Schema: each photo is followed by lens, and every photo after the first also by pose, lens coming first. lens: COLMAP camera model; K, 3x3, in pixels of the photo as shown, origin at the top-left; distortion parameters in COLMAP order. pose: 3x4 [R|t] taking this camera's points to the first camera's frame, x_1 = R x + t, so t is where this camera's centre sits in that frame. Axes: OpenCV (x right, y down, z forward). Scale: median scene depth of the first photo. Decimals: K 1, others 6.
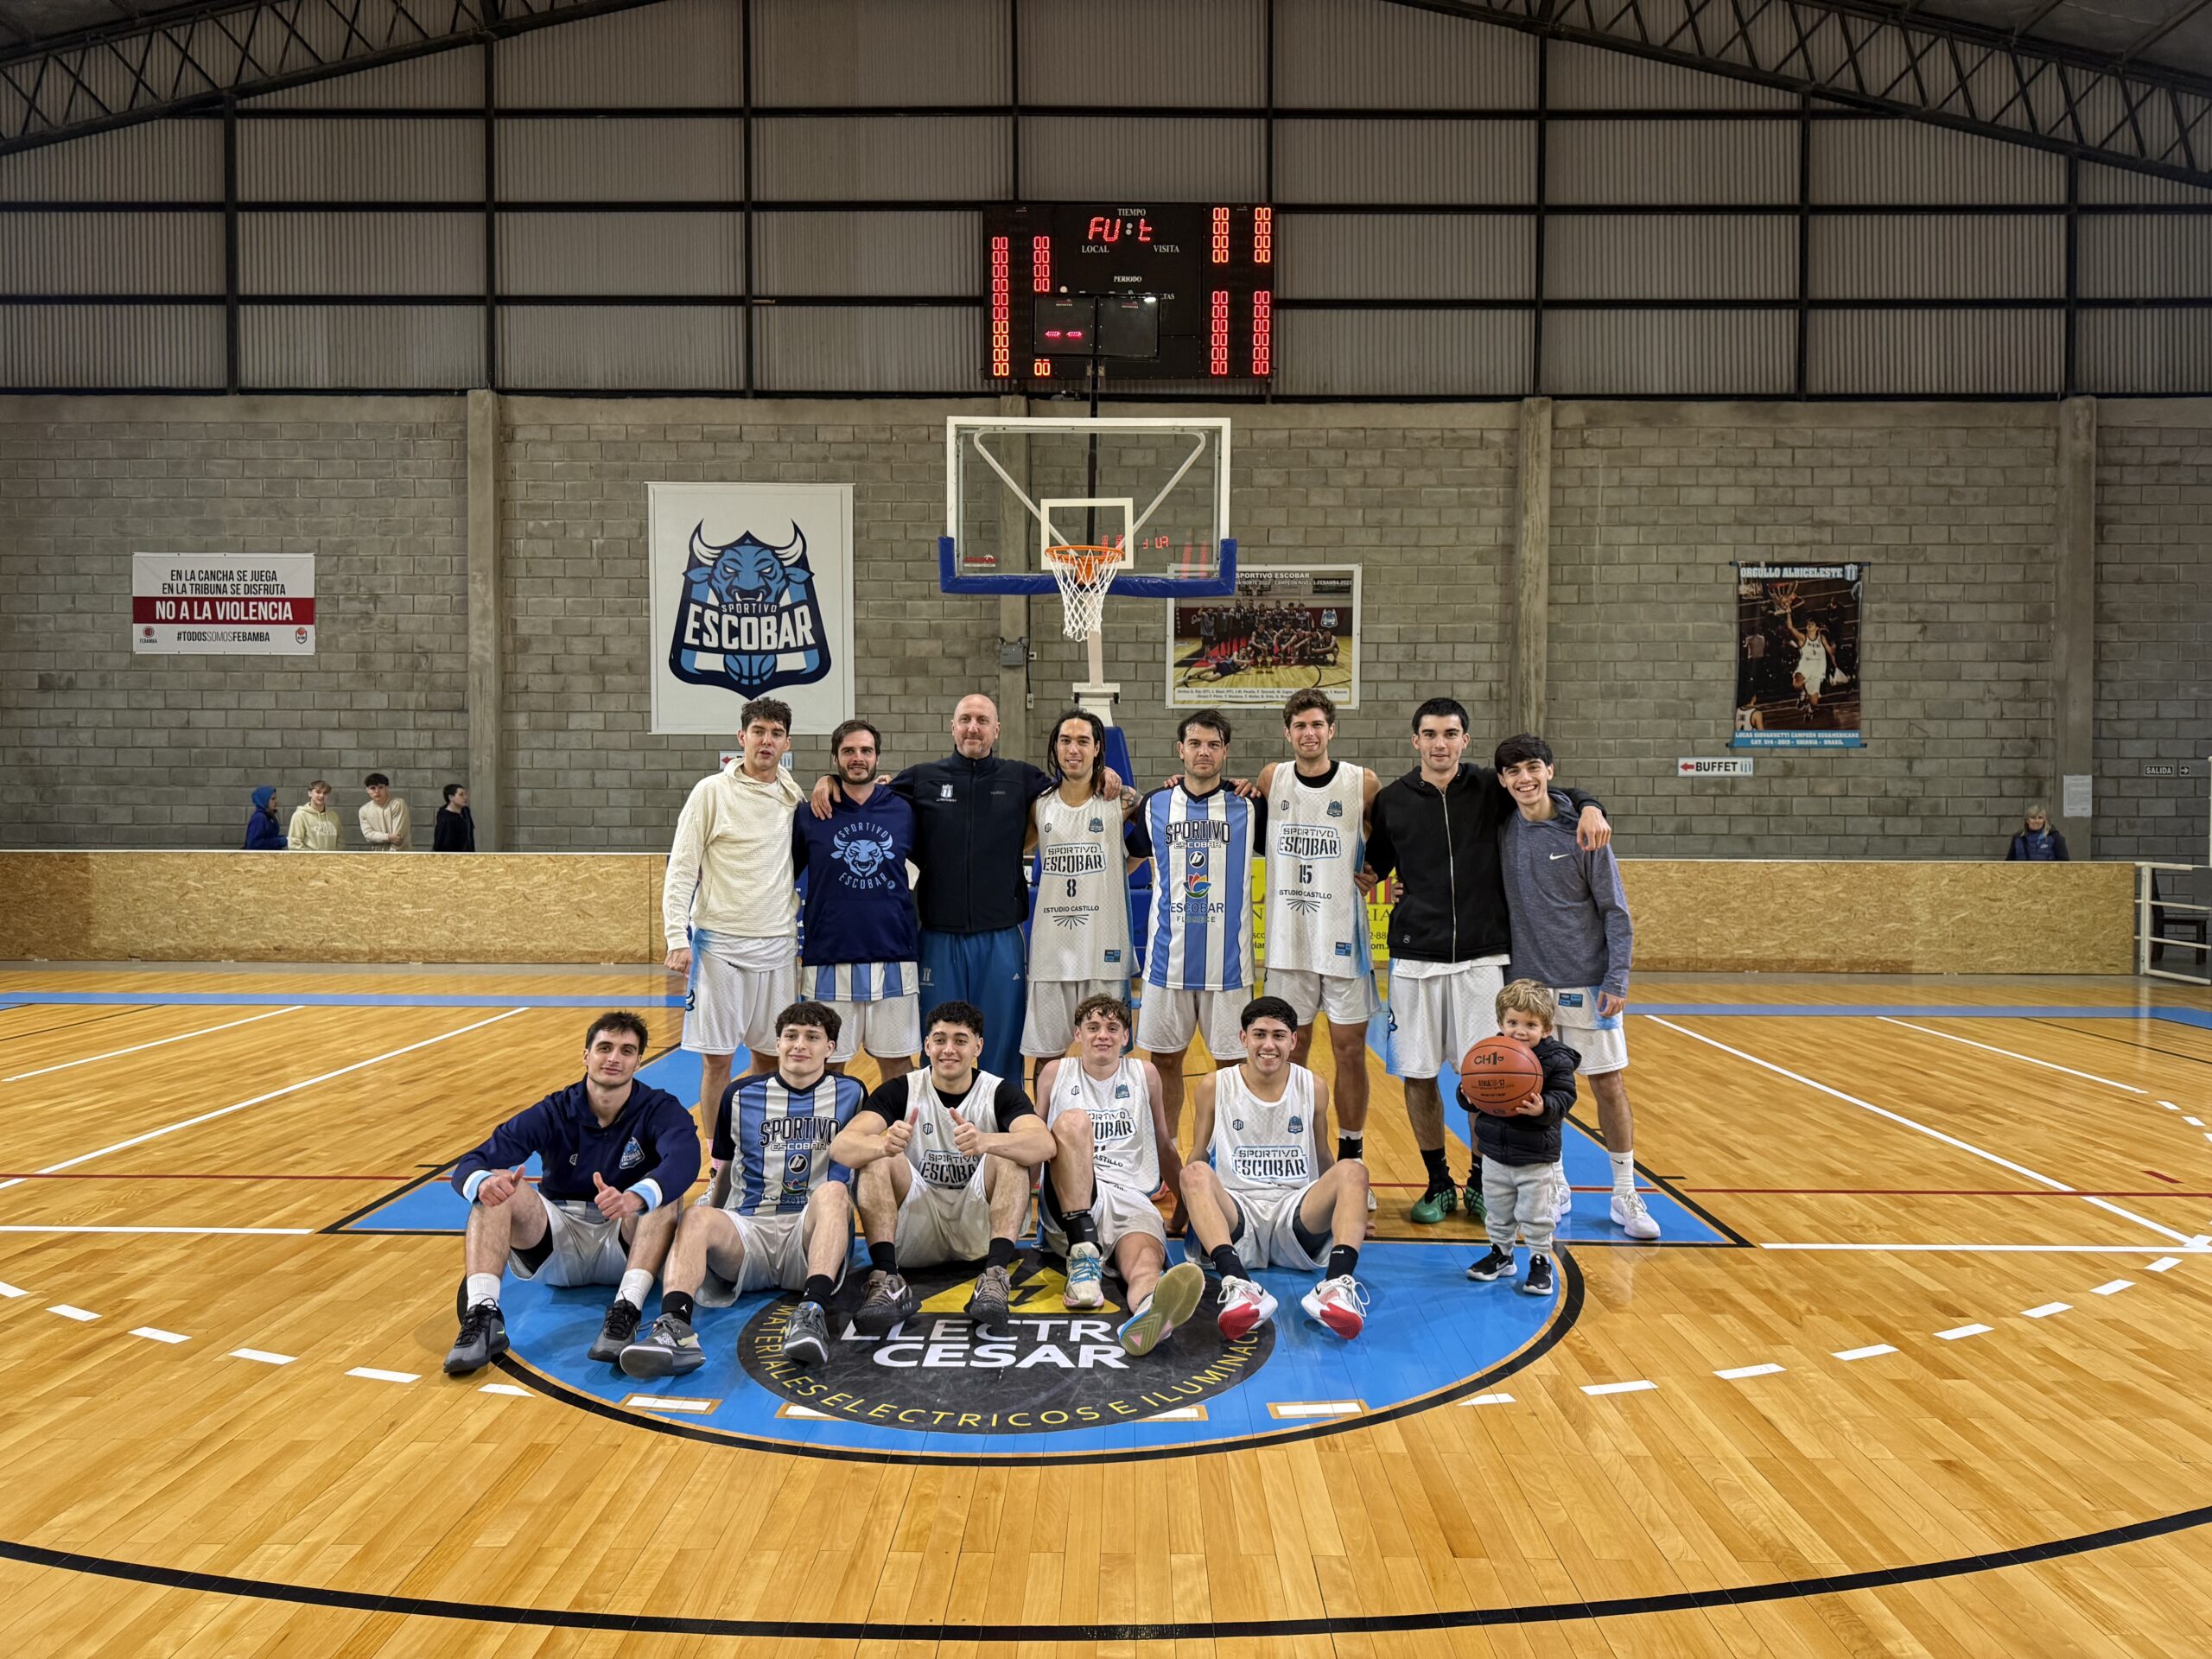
lens RADIAL K [[1557.4, 0, 1114.6], [0, 1557.4, 832.0], [0, 0, 1]] dist [0.036131, -0.034288]
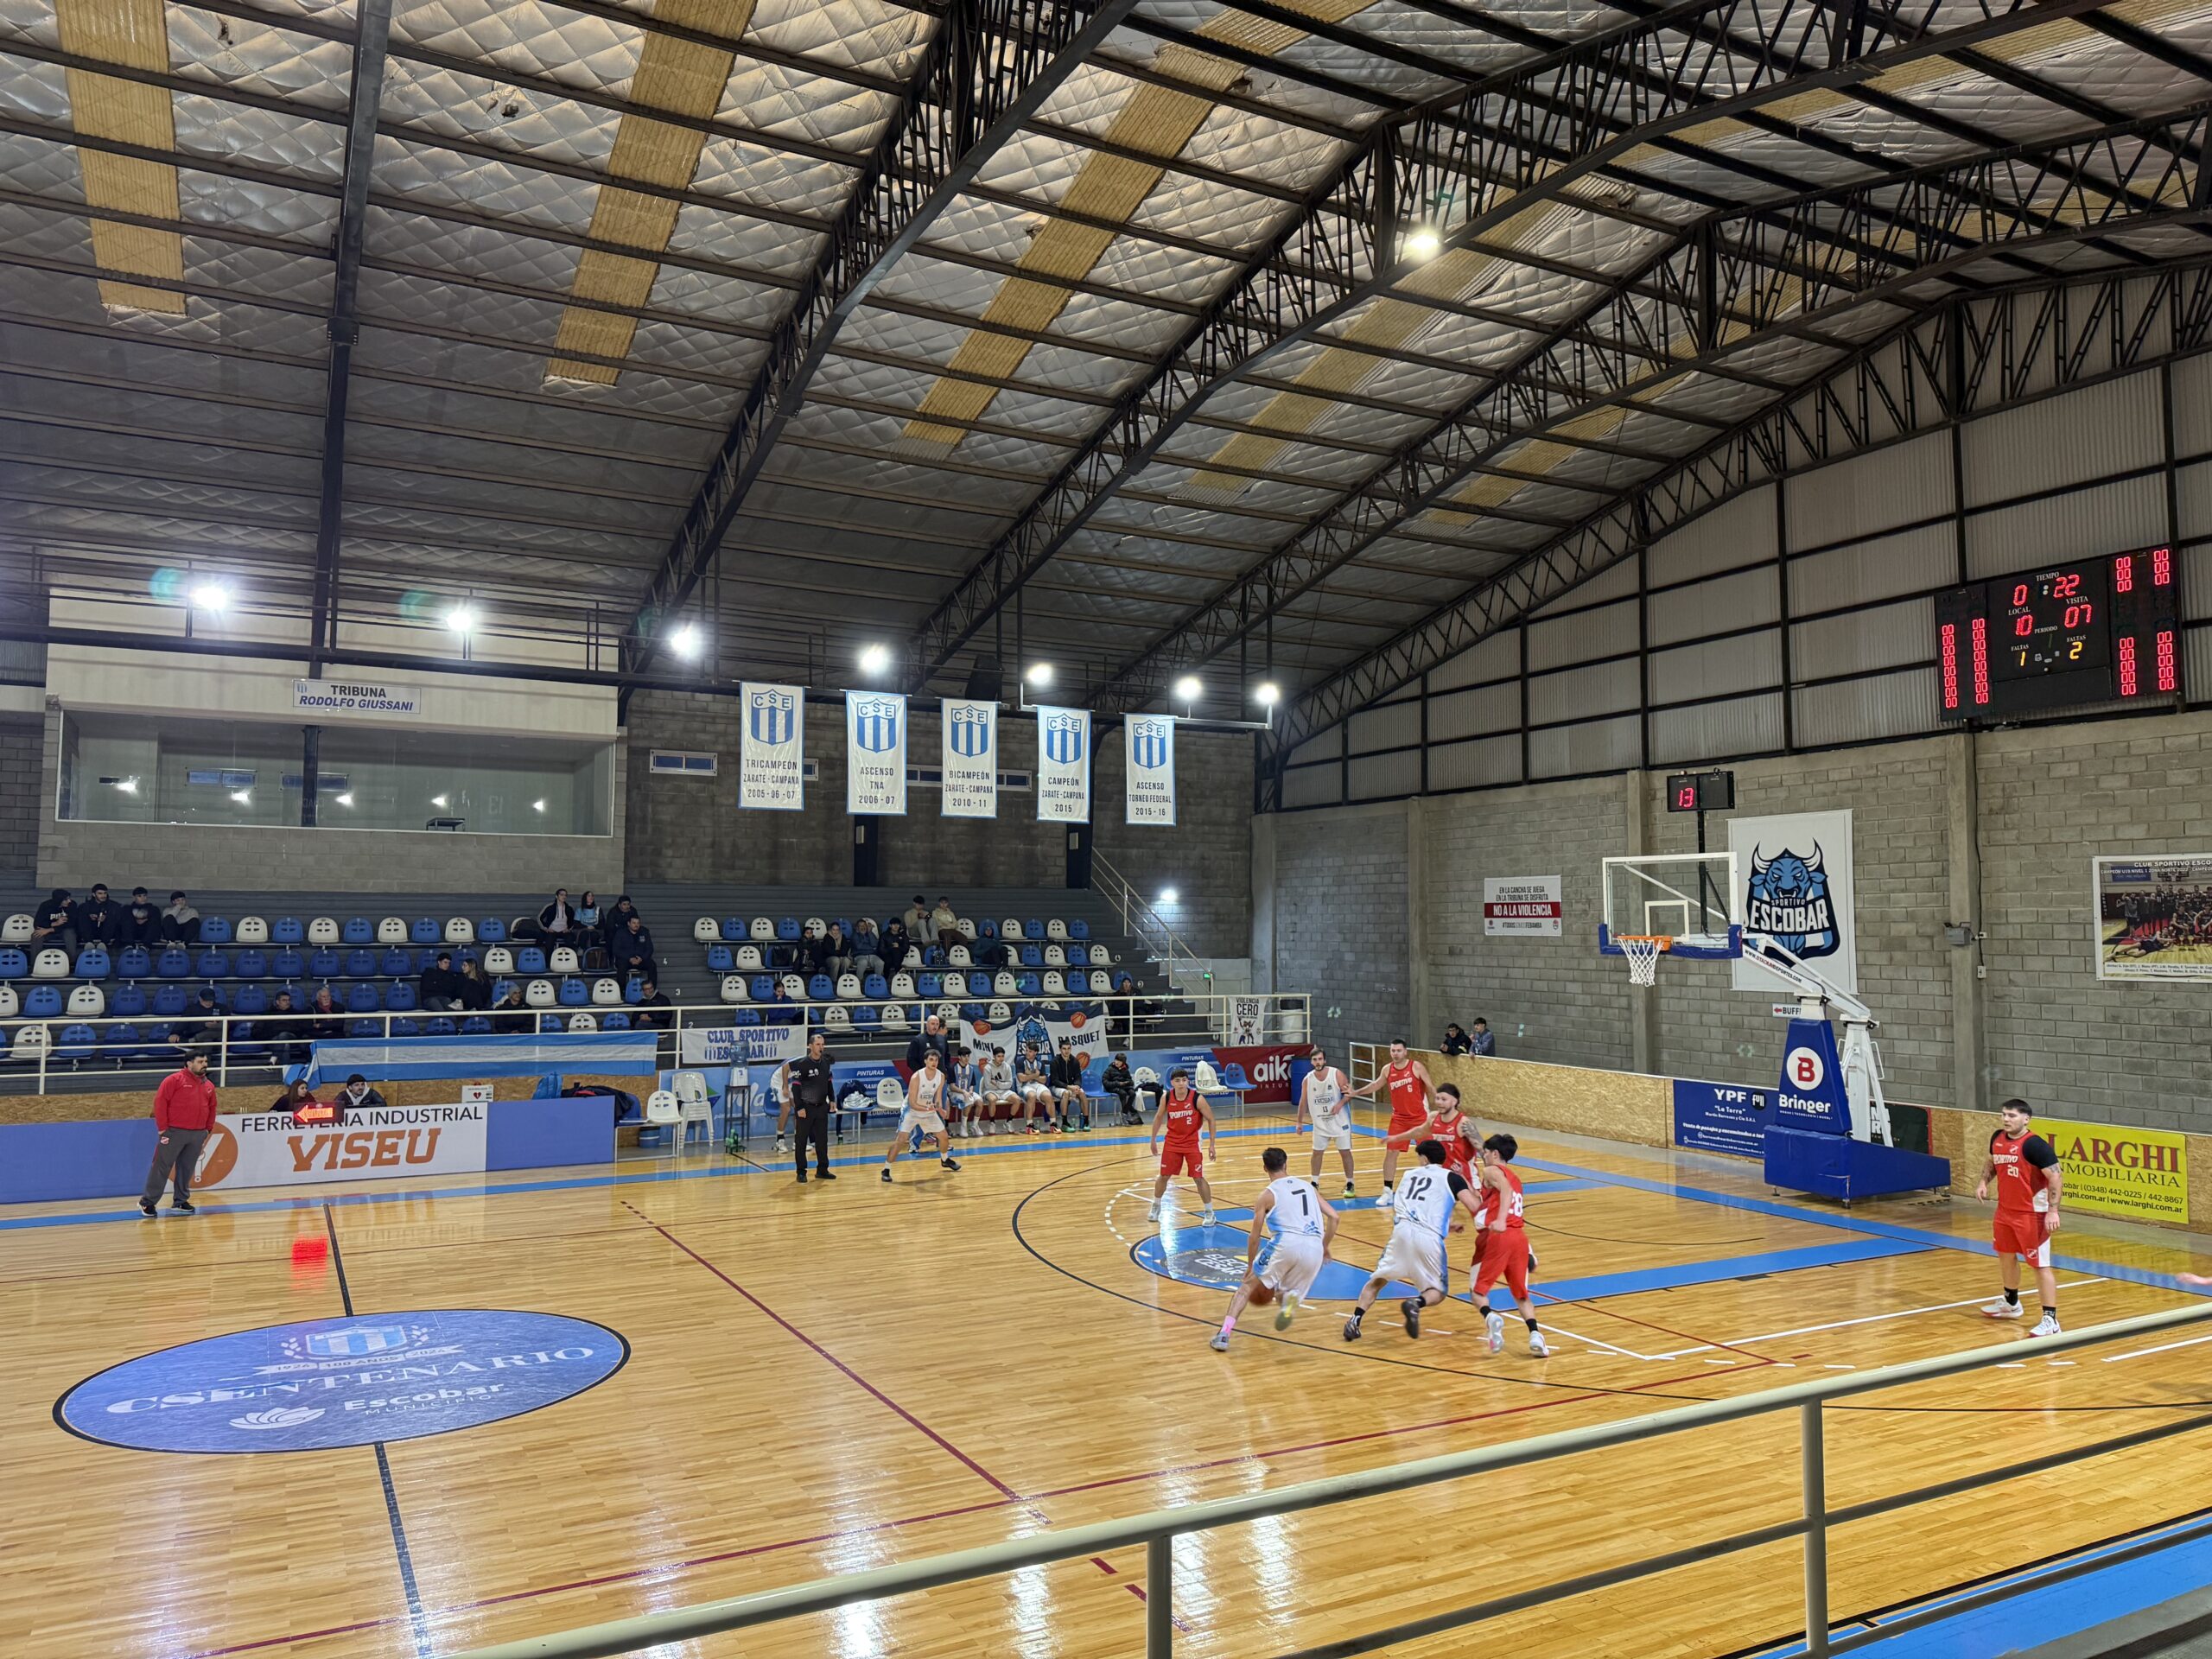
lens RADIAL K [[1557.4, 0, 1115.0], [0, 1557.4, 830.4], [0, 0, 1]] dist [0.036131, -0.034288]
pose [[0.485529, -0.061072, -0.872085, 0.720215], [-0.017132, 0.996701, -0.079338, -0.086074], [0.874053, 0.053461, 0.482881, -0.224381]]
